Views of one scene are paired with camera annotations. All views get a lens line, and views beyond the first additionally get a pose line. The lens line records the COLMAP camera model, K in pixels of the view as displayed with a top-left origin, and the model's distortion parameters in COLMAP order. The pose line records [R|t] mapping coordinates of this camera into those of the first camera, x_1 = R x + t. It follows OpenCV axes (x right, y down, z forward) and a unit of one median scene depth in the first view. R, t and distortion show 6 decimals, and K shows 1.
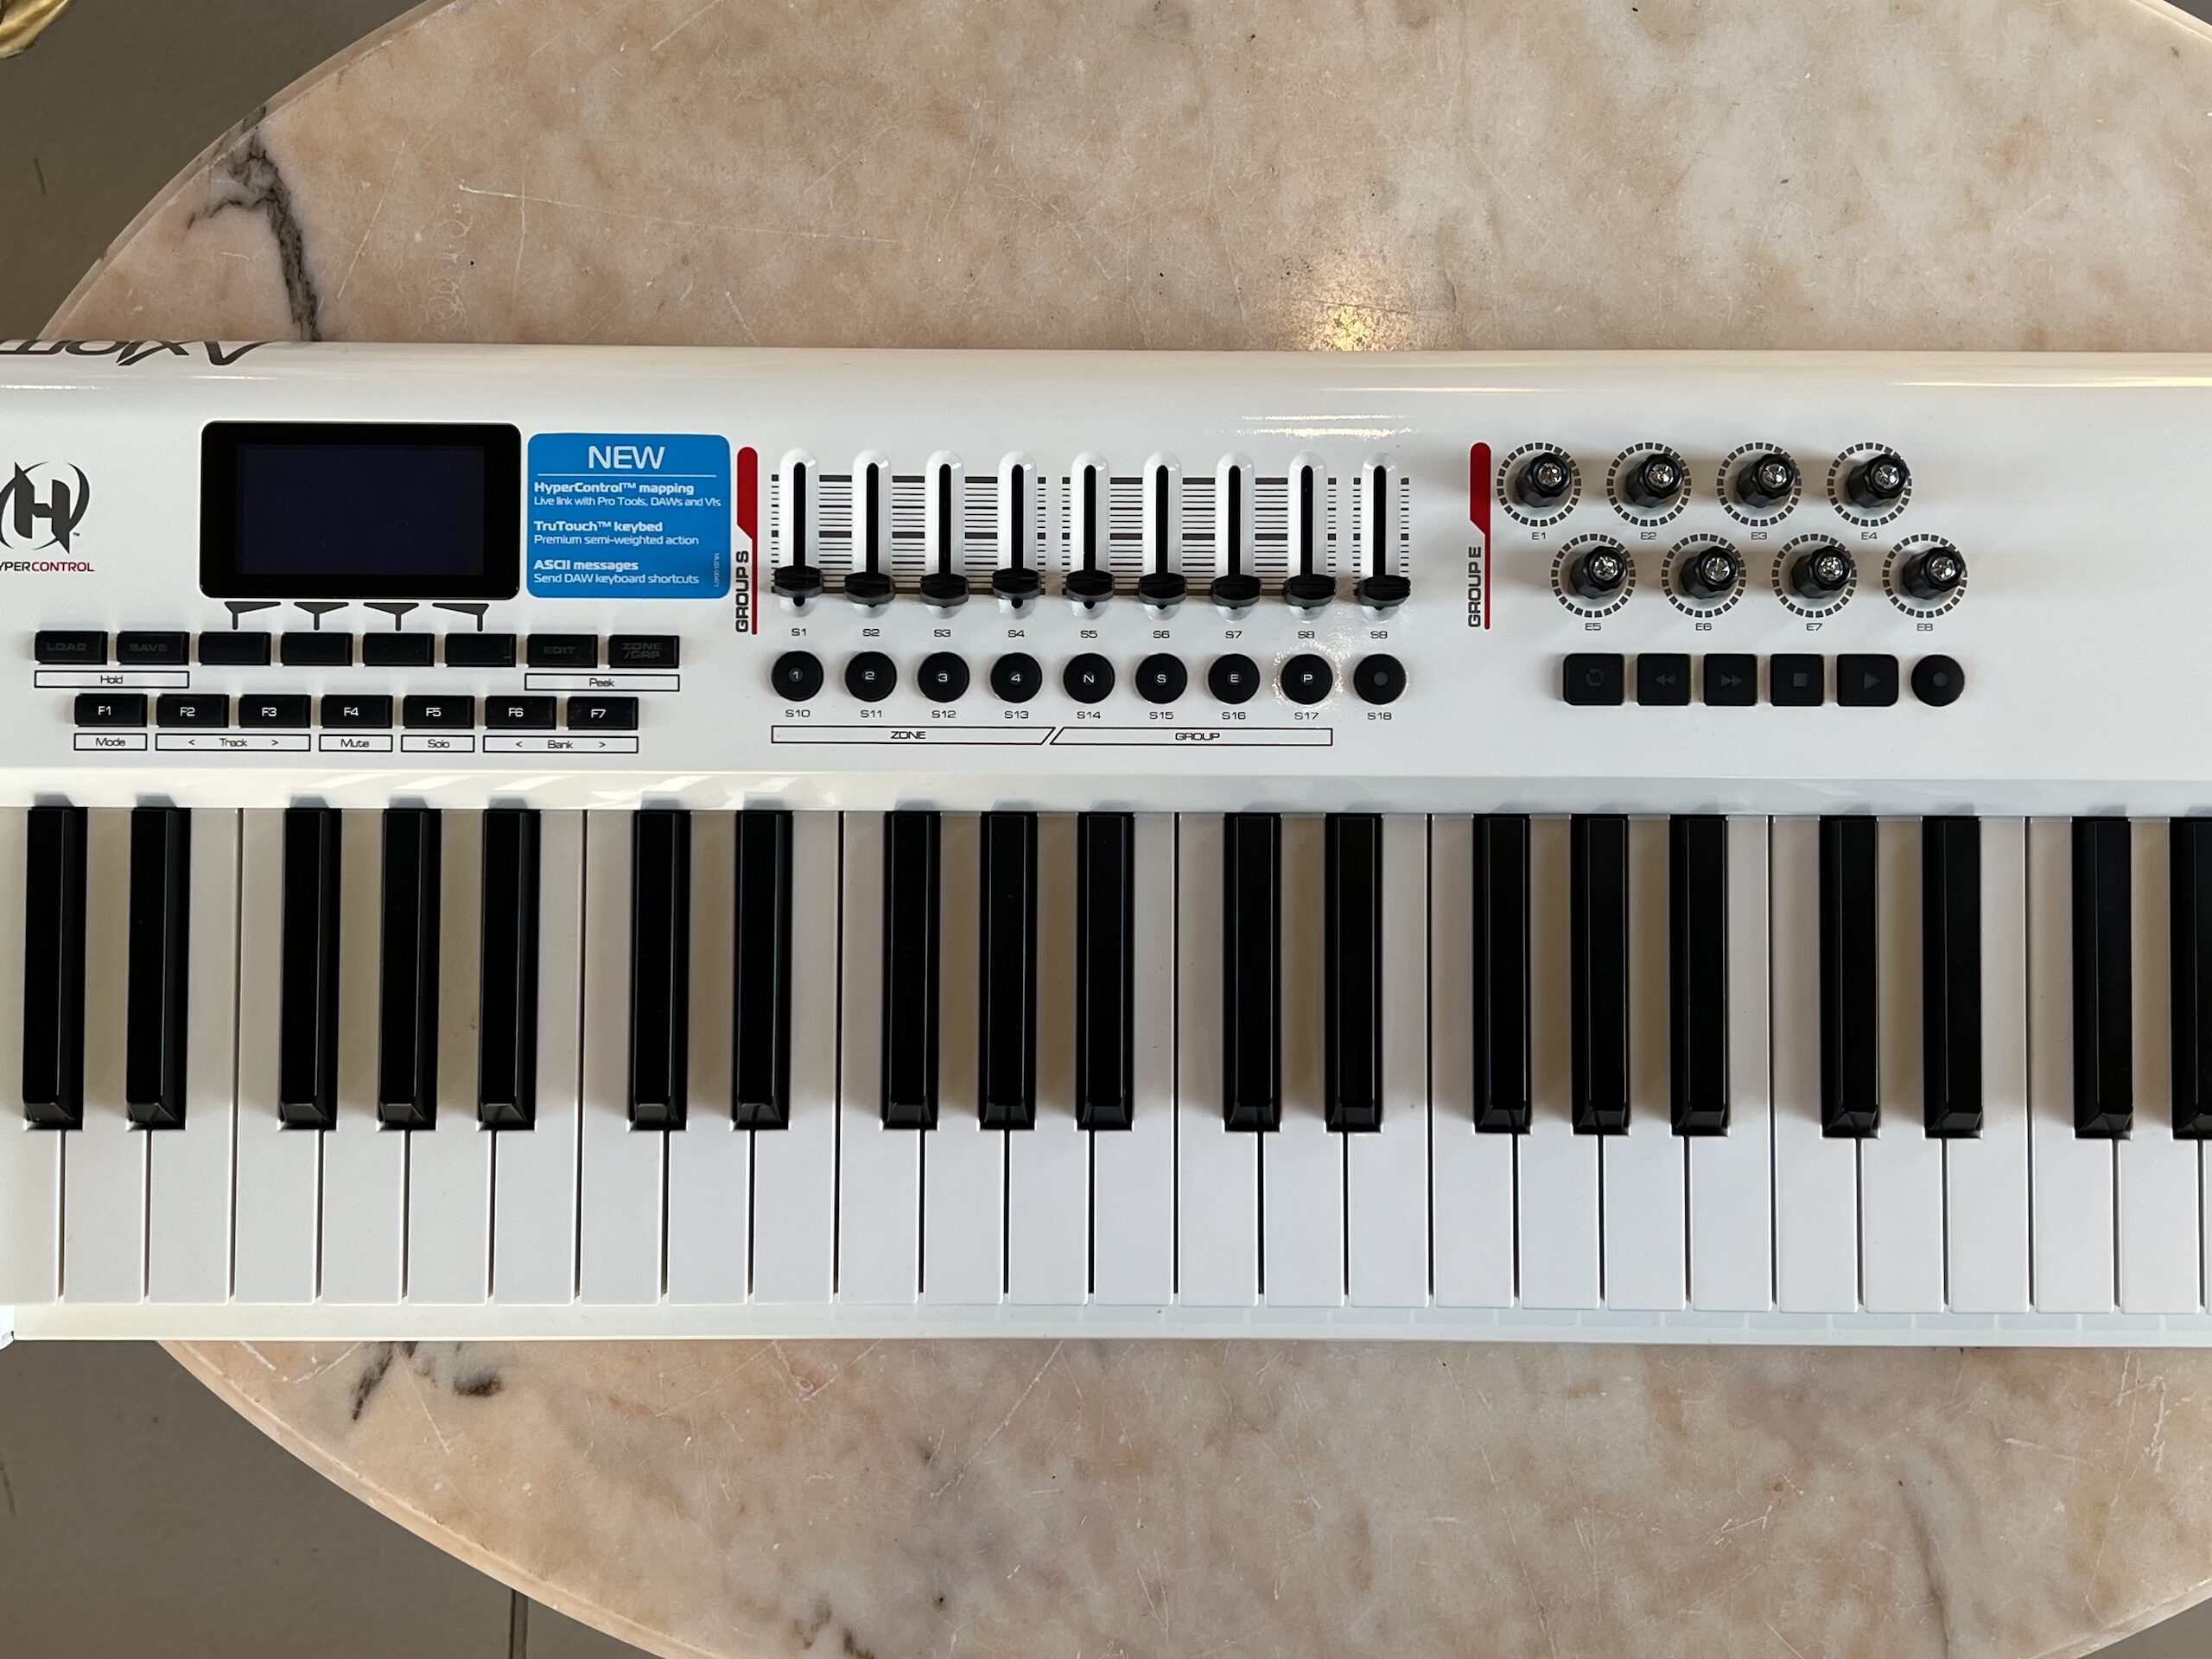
lens RADIAL K [[2582.9, 0, 1117.5], [0, 2582.9, 826.8], [0, 0, 1]] dist [0.164547, -0.496666]
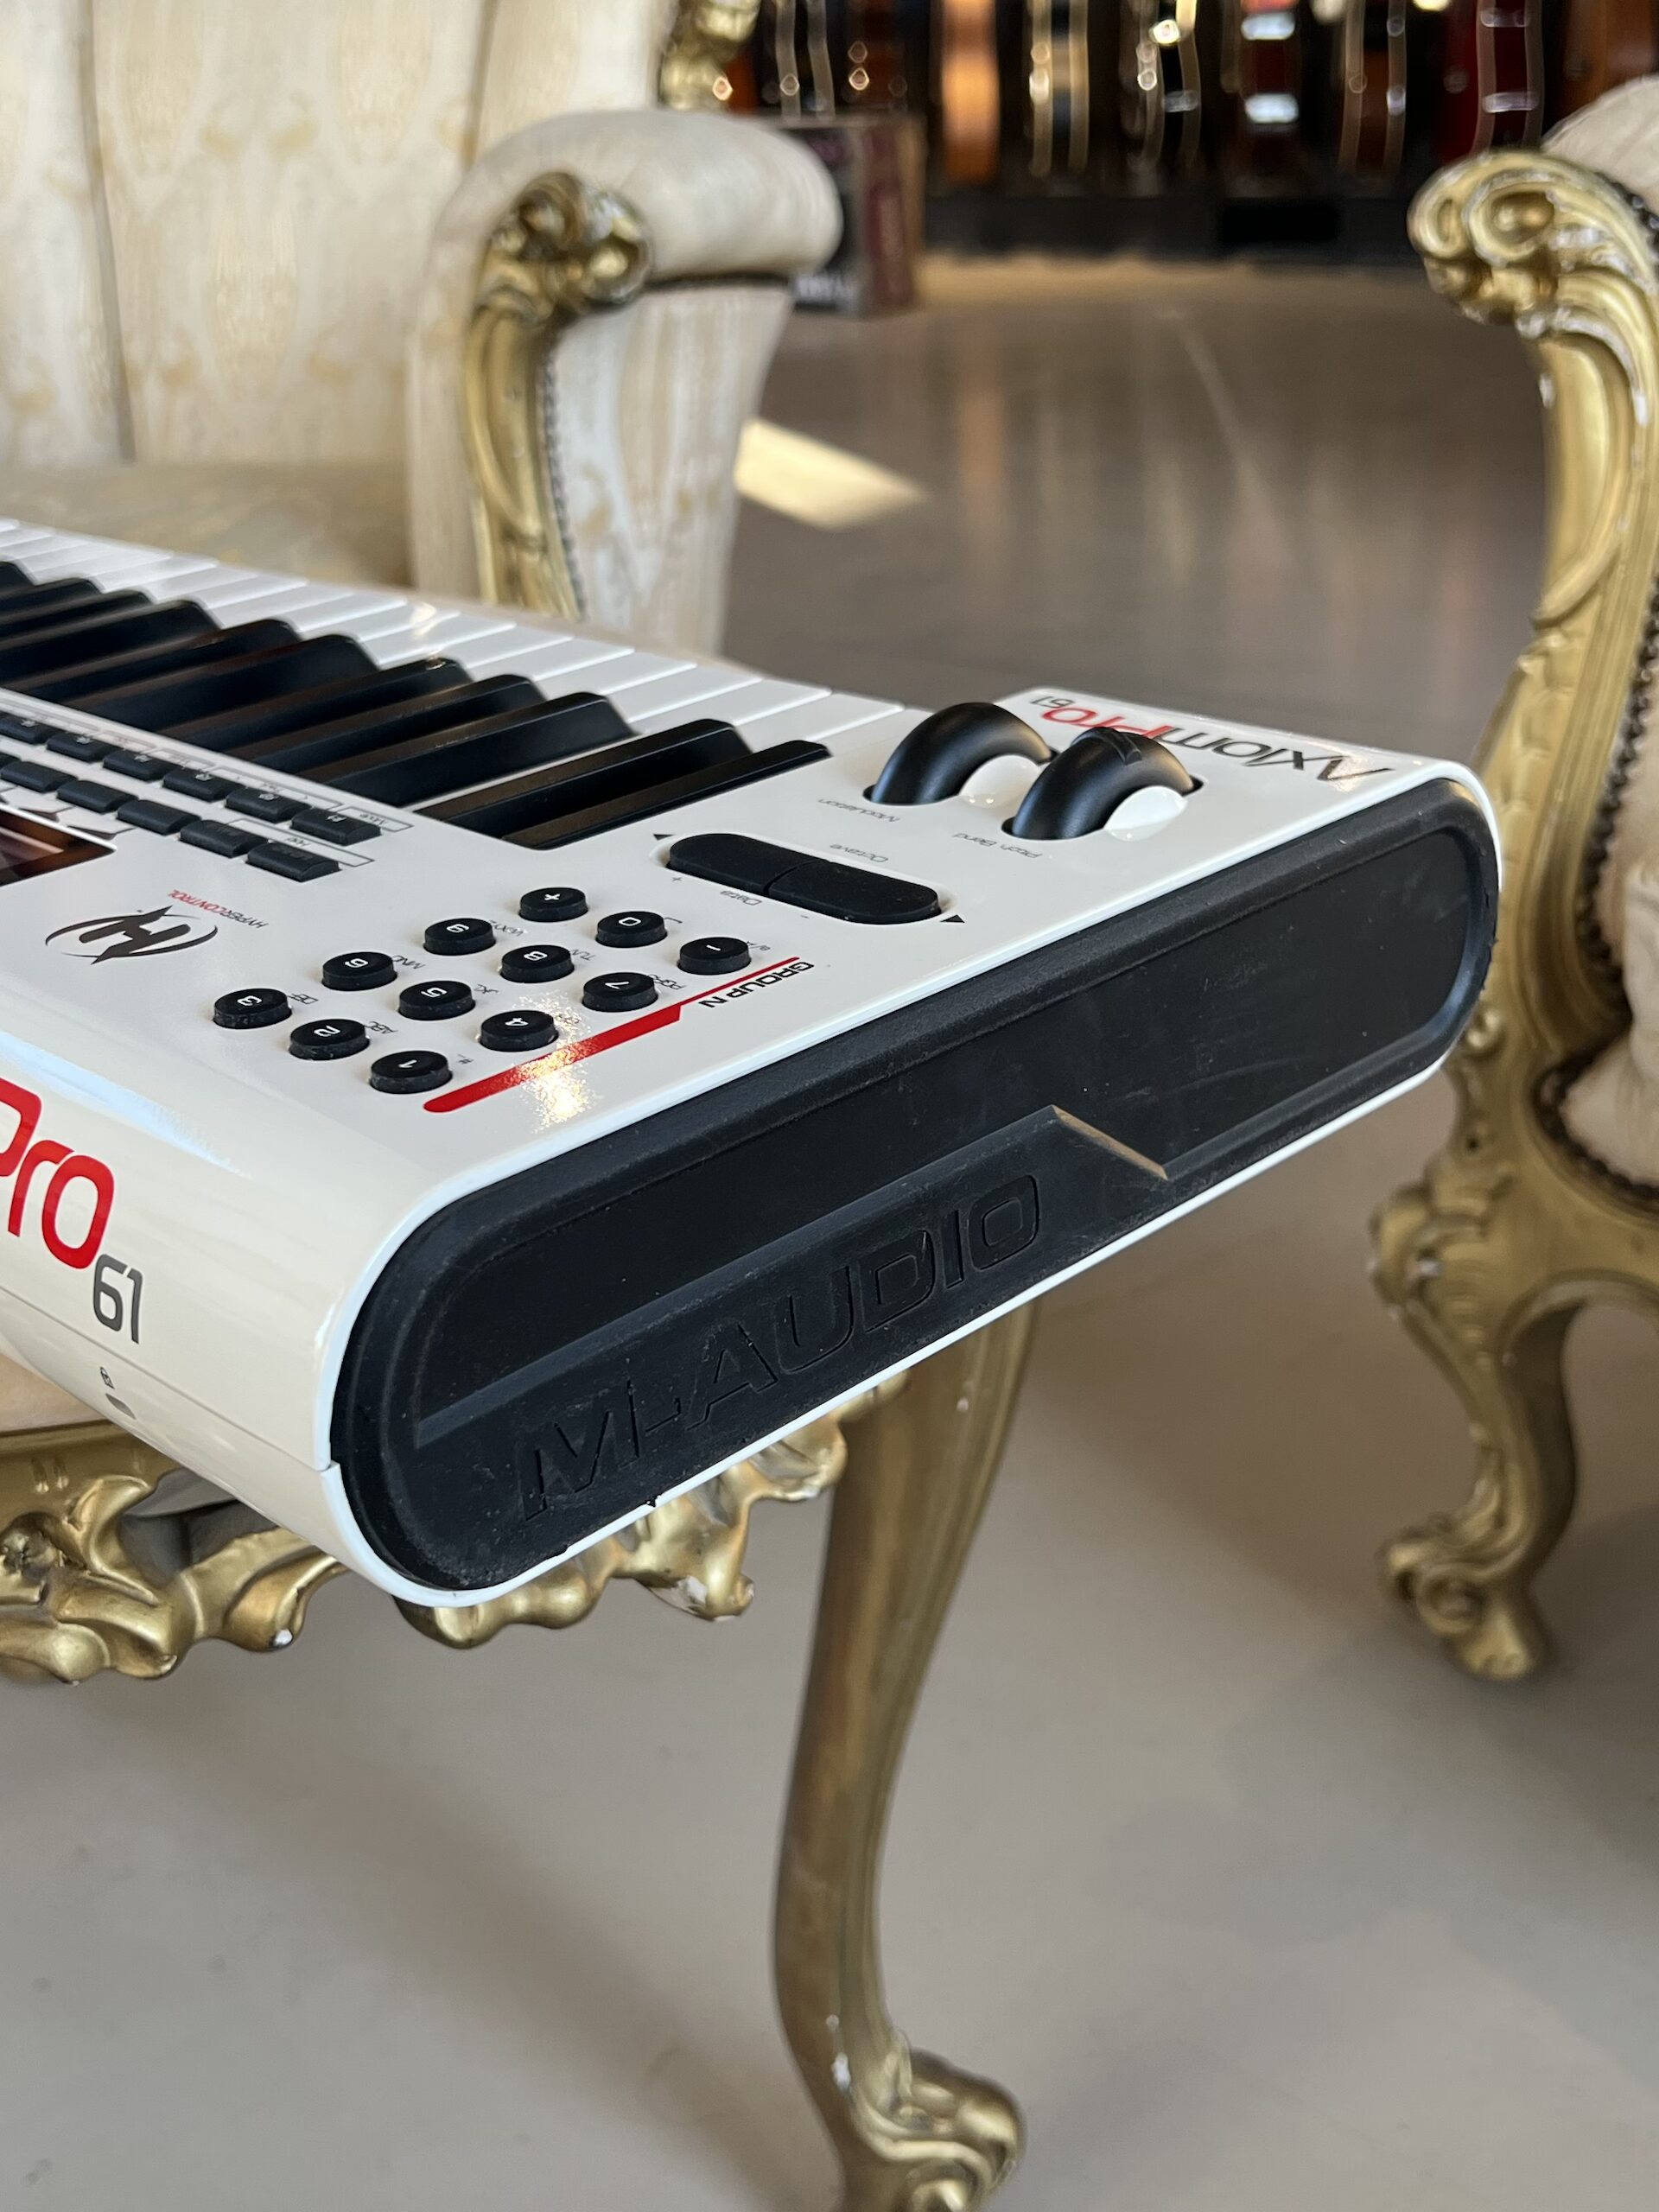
lens RADIAL K [[2629.1, 0, 839.5], [0, 2629.1, 1112.6], [0, 0, 1]] dist [0.140494, -0.419263]
pose [[-0.714708, -0.252974, 0.652071, -0.916790], [0.698721, -0.300002, 0.649452, -0.410298], [0.031329, 0.919784, 0.391172, 0.768700]]
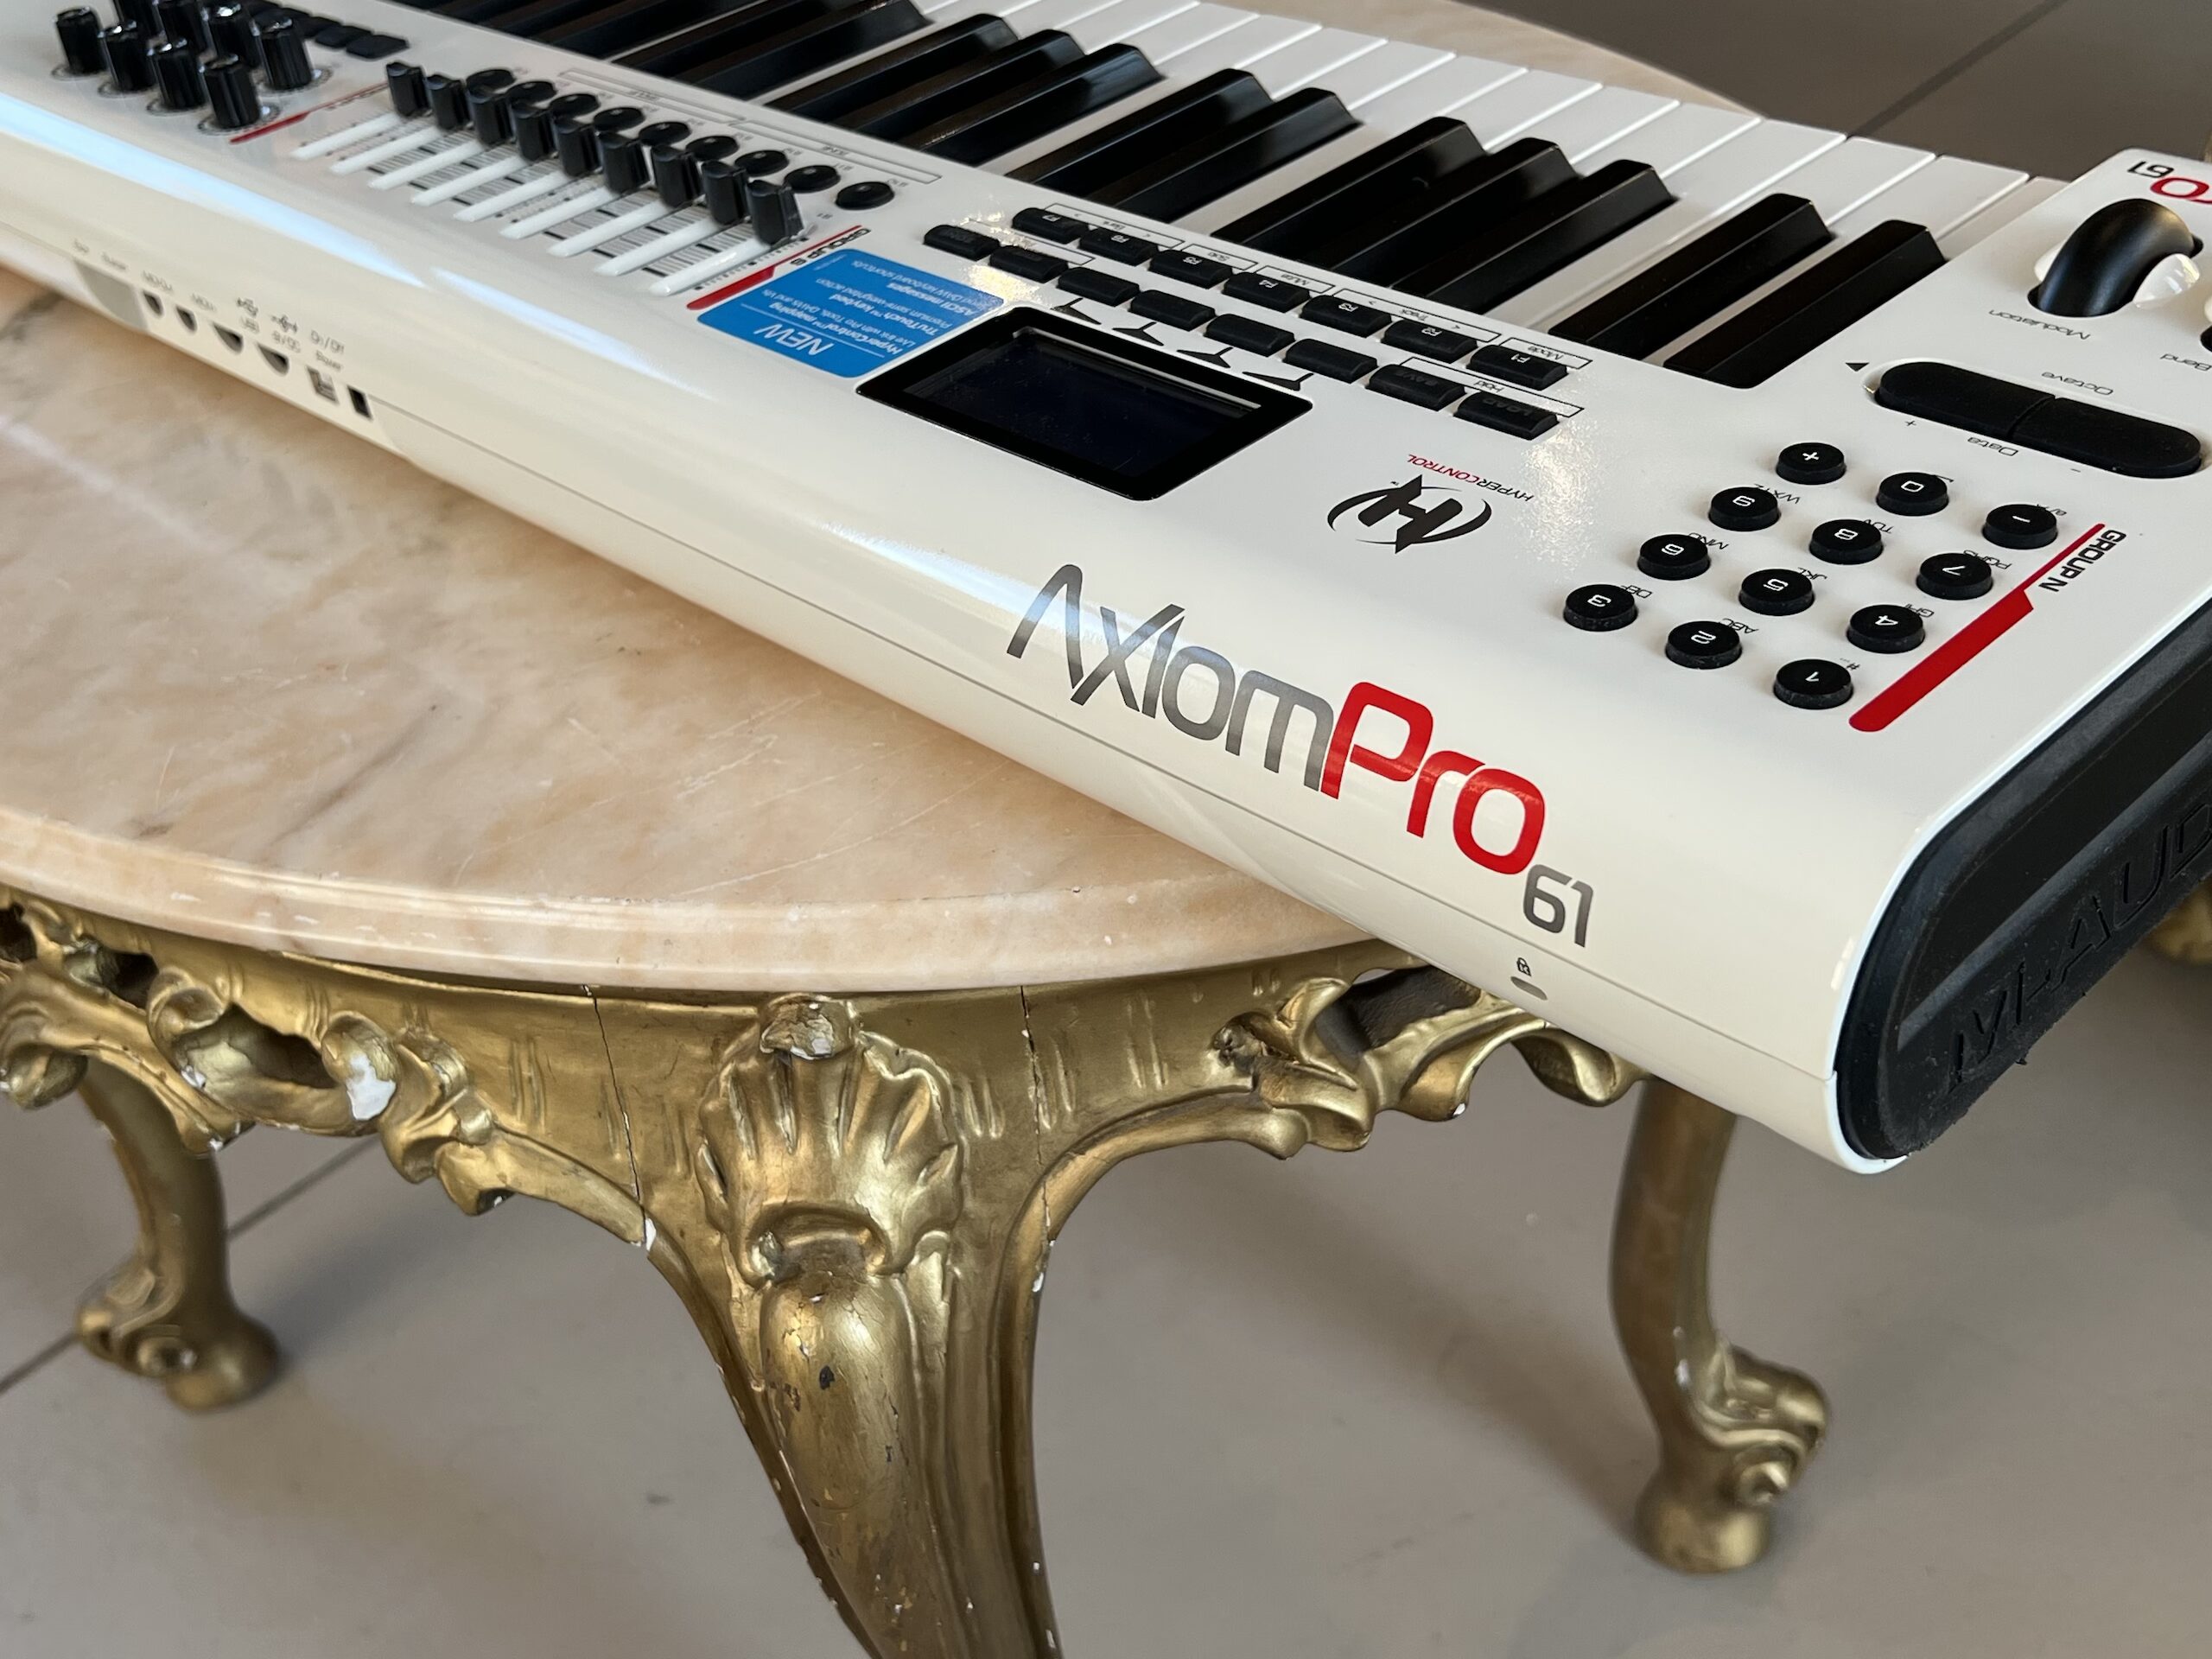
lens RADIAL K [[2629.1, 0, 1106.0], [0, 2629.1, 829.5], [0, 0, 1]] dist [0.140494, -0.419263]
pose [[-0.699787, -0.347493, 0.624137, -0.769850], [0.708837, -0.446128, 0.546369, -0.552729], [0.088585, 0.824754, 0.558510, 0.663051]]
